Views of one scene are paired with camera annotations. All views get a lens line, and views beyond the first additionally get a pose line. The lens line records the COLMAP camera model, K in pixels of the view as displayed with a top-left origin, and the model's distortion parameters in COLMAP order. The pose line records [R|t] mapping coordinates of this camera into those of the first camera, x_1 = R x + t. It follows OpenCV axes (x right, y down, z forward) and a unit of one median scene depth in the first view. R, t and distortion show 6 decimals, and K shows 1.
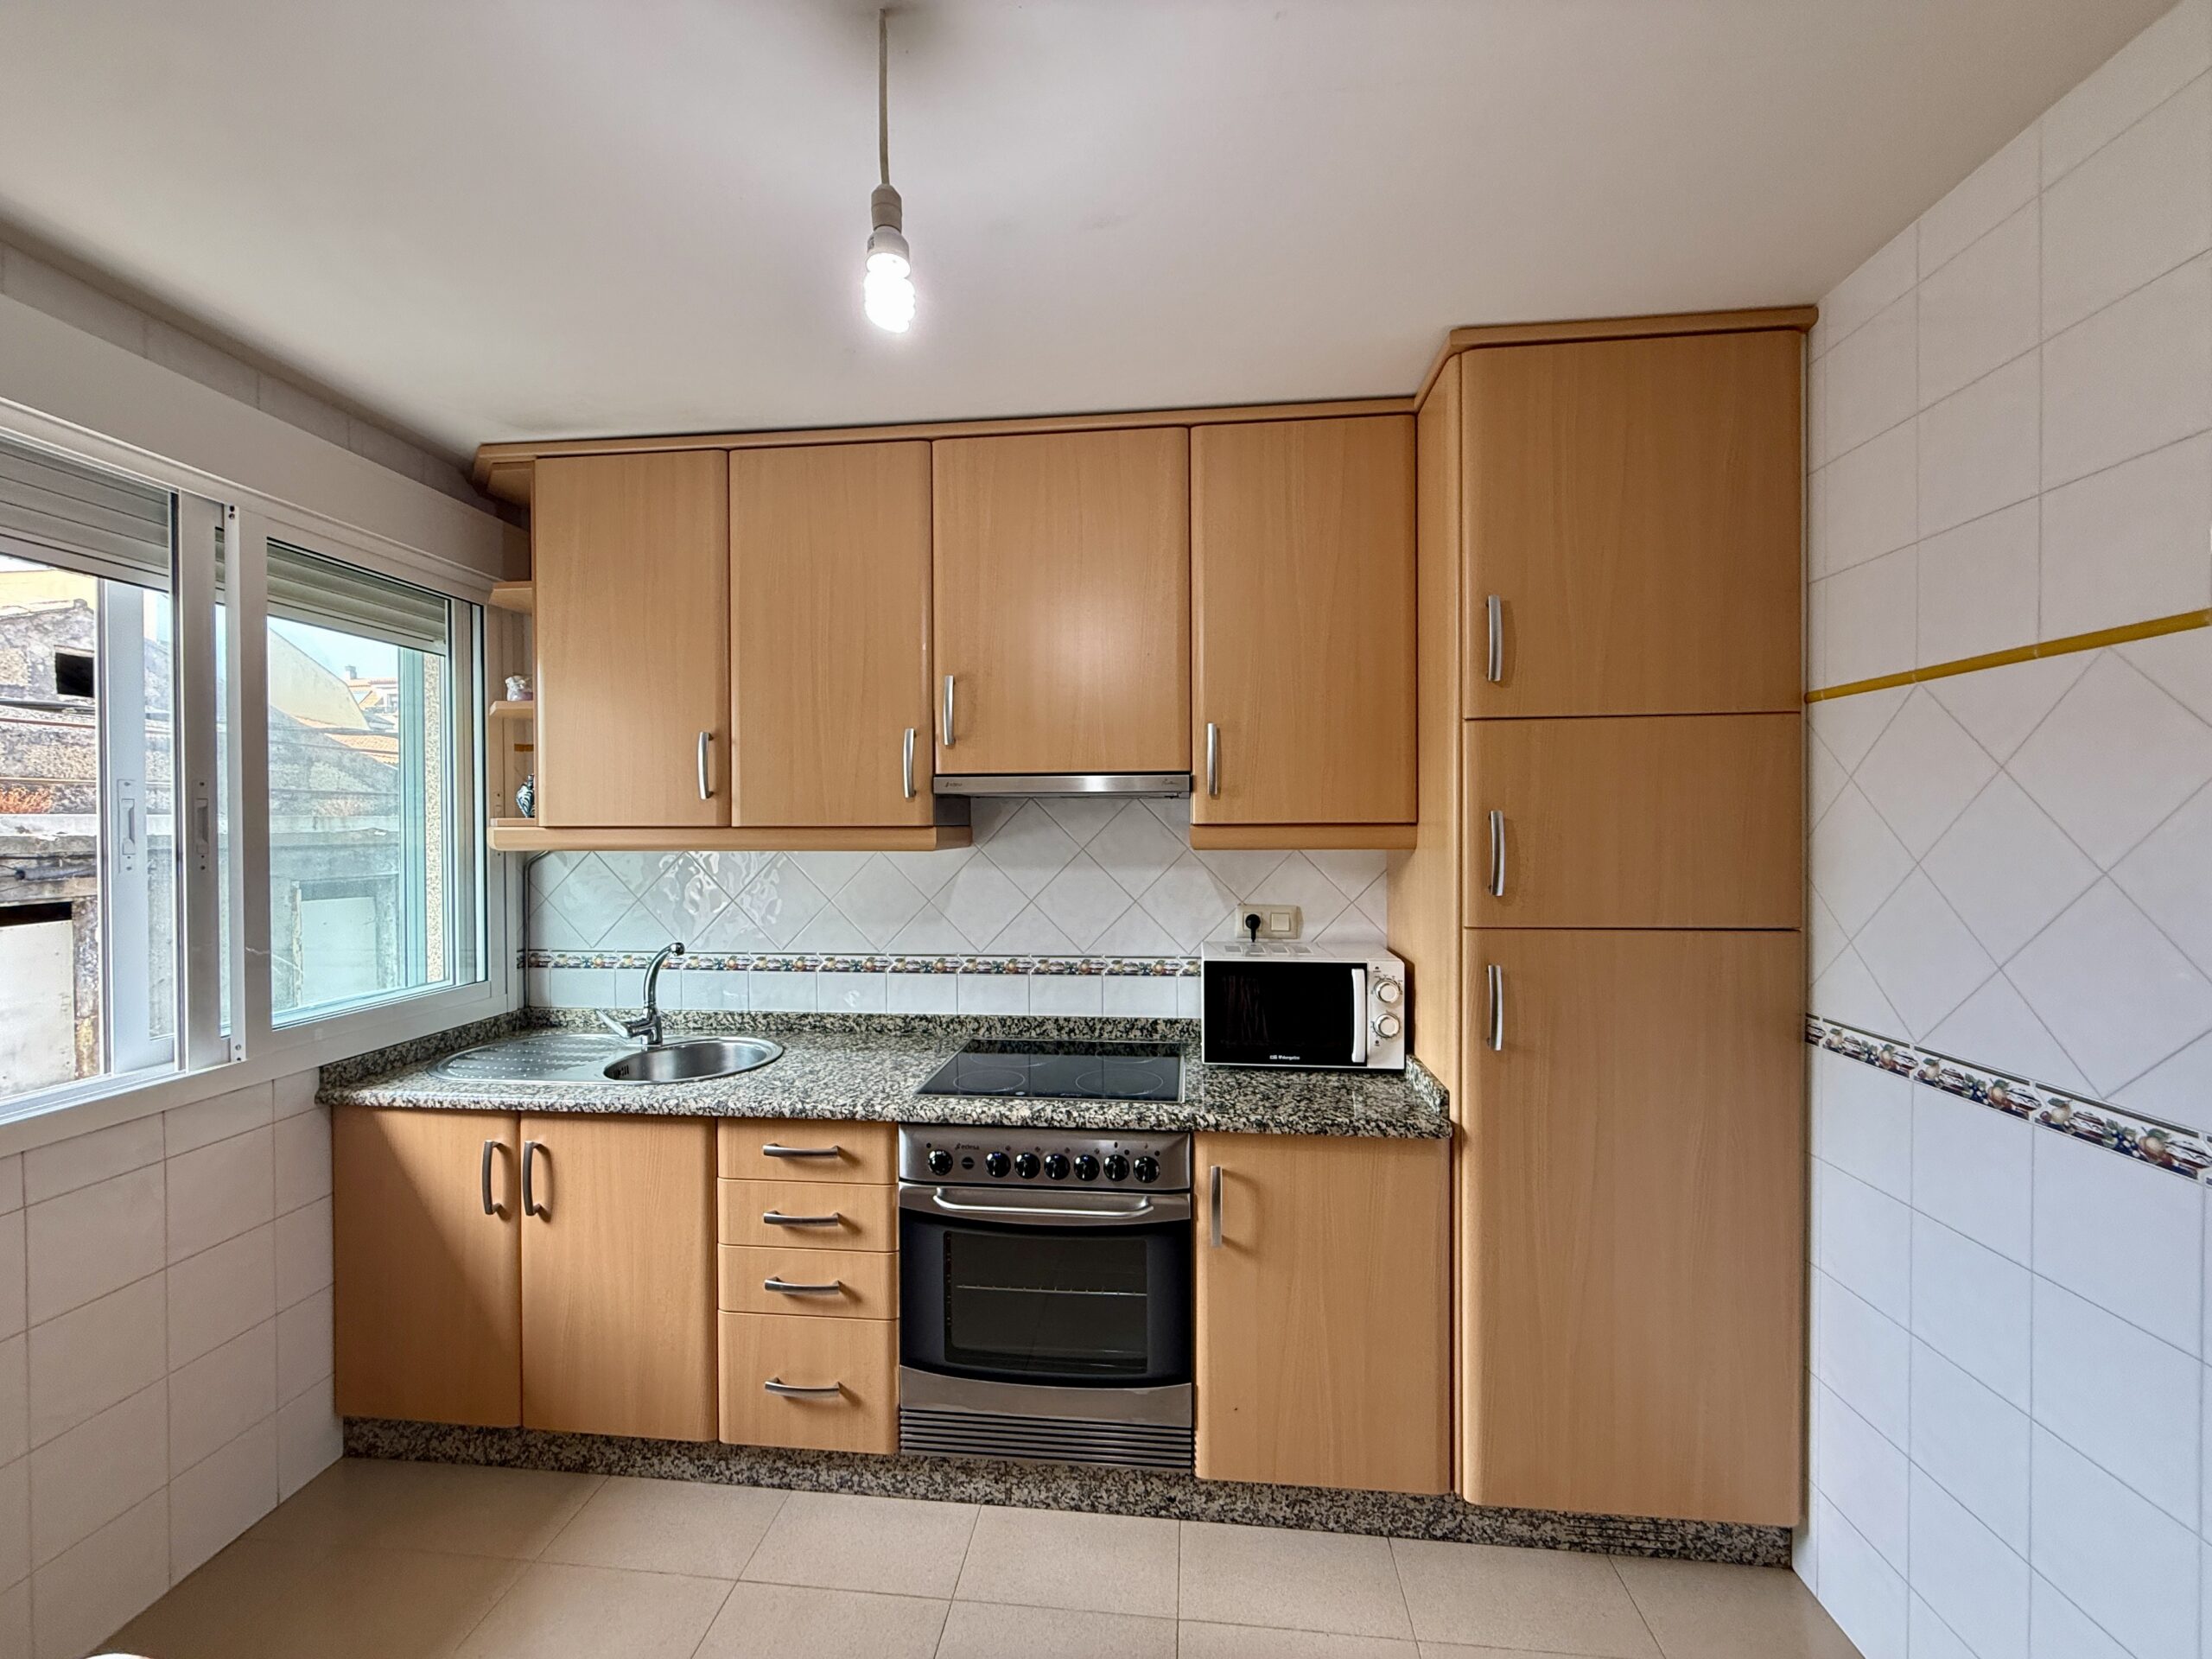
lens RADIAL K [[883.0, 0, 1100.9], [0, 883.0, 830.6], [0, 0, 1]] dist [0.000447, -0.000407]
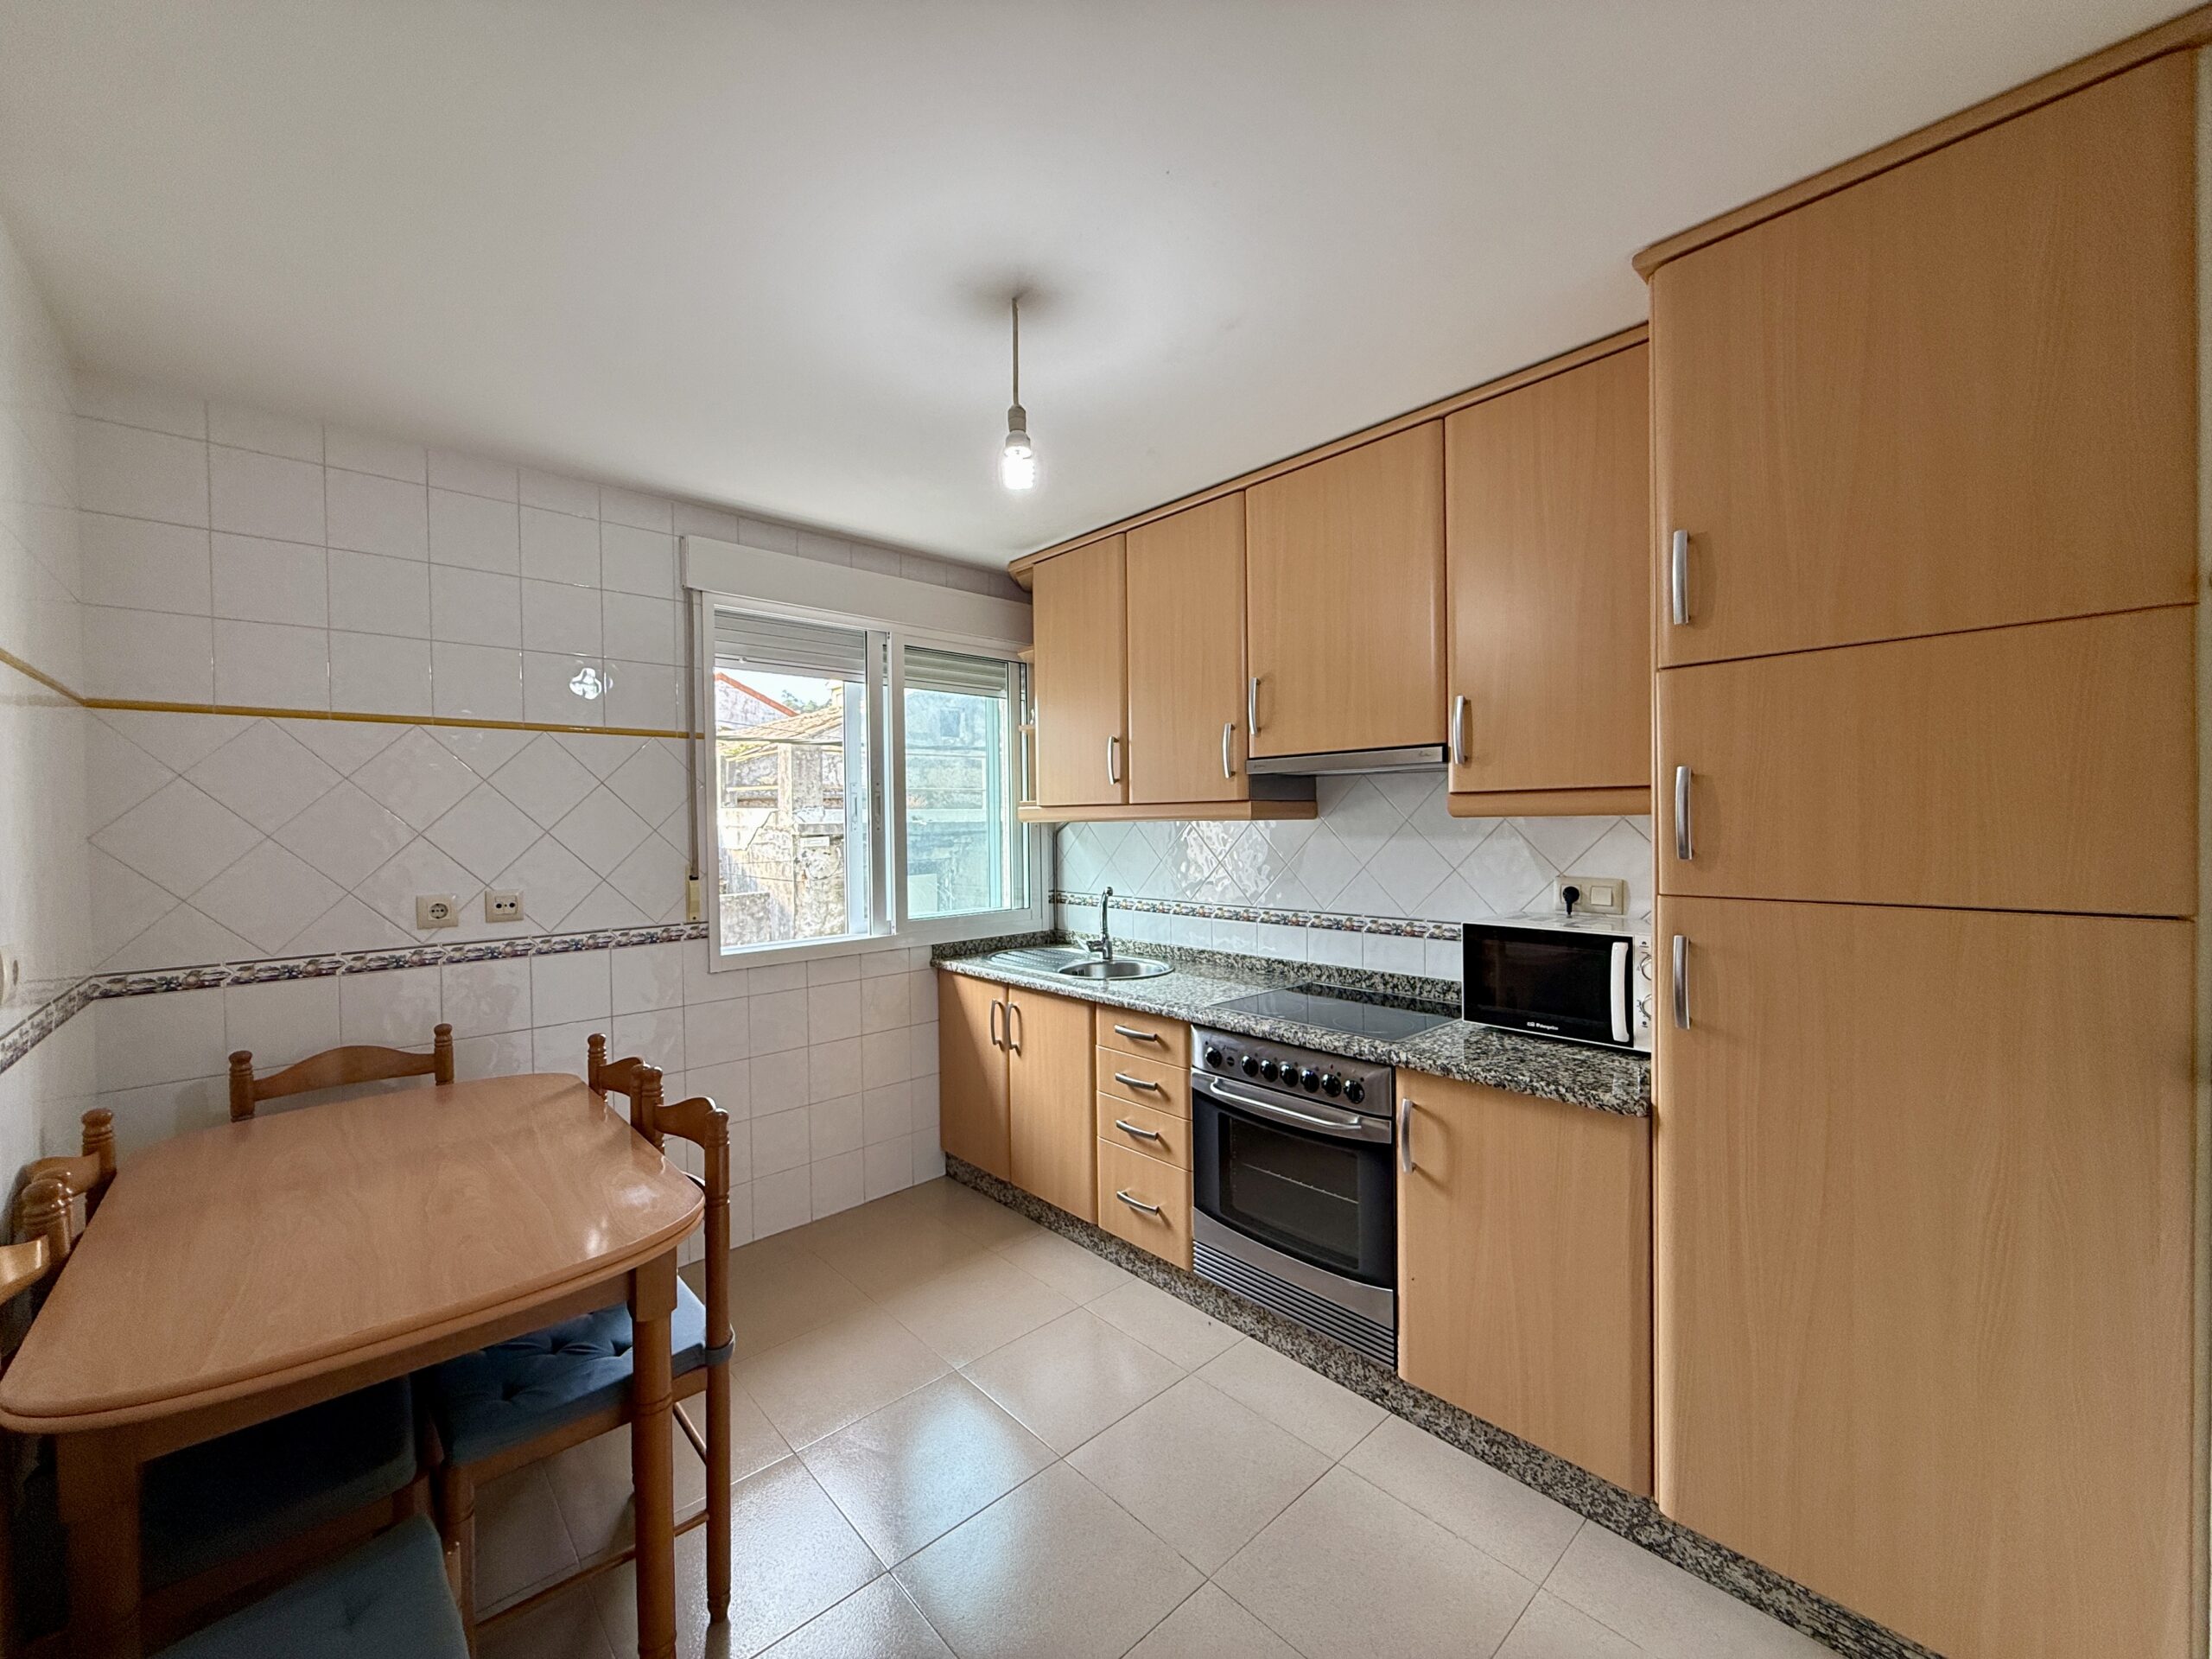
lens RADIAL K [[883.0, 0, 1100.9], [0, 883.0, 830.6], [0, 0, 1]] dist [0.000447, -0.000407]
pose [[0.744541, 0.002558, -0.667571, 0.527024], [0.003897, 0.999959, 0.008178, 0.028850], [0.667565, -0.008691, 0.744501, -0.070792]]
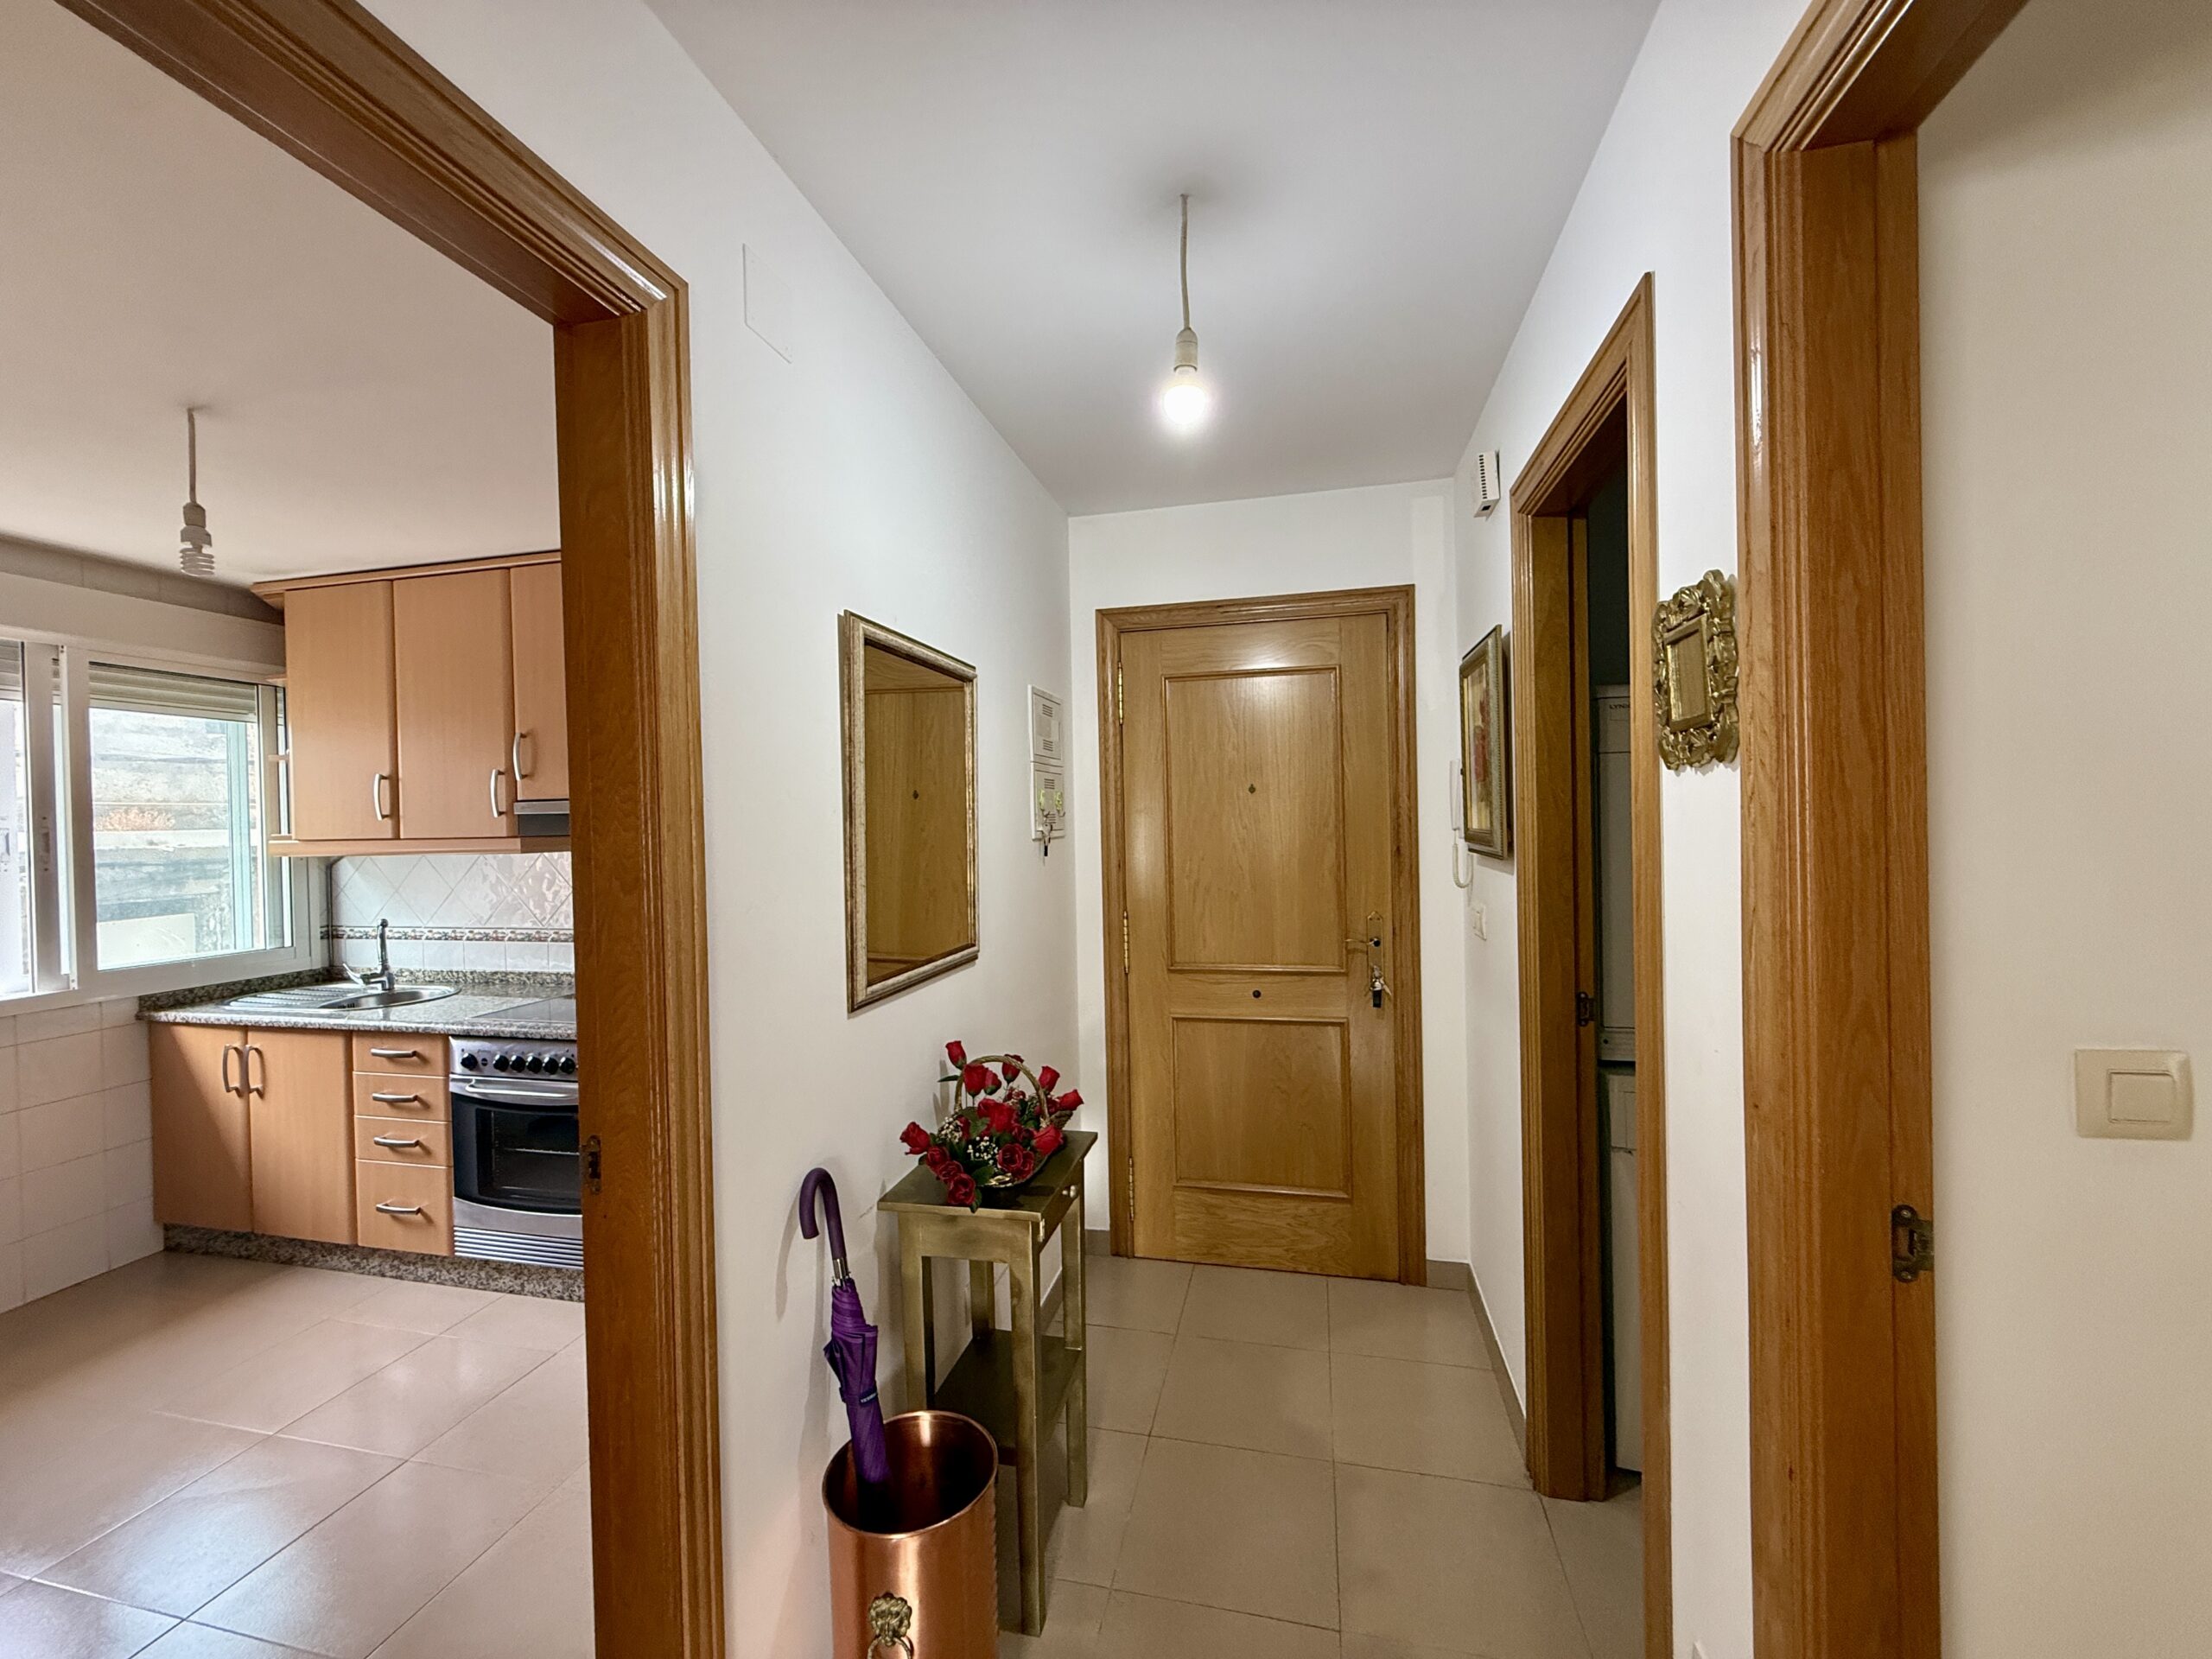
lens RADIAL K [[892.5, 0, 1106.0], [0, 892.5, 829.5], [0, 0, 1]] dist [0.001077, -0.000007]
pose [[0.990729, -0.015568, -0.134955, 1.035087], [0.016045, 0.999868, 0.002451, -0.004643], [0.134899, -0.004594, 0.990849, -0.335658]]
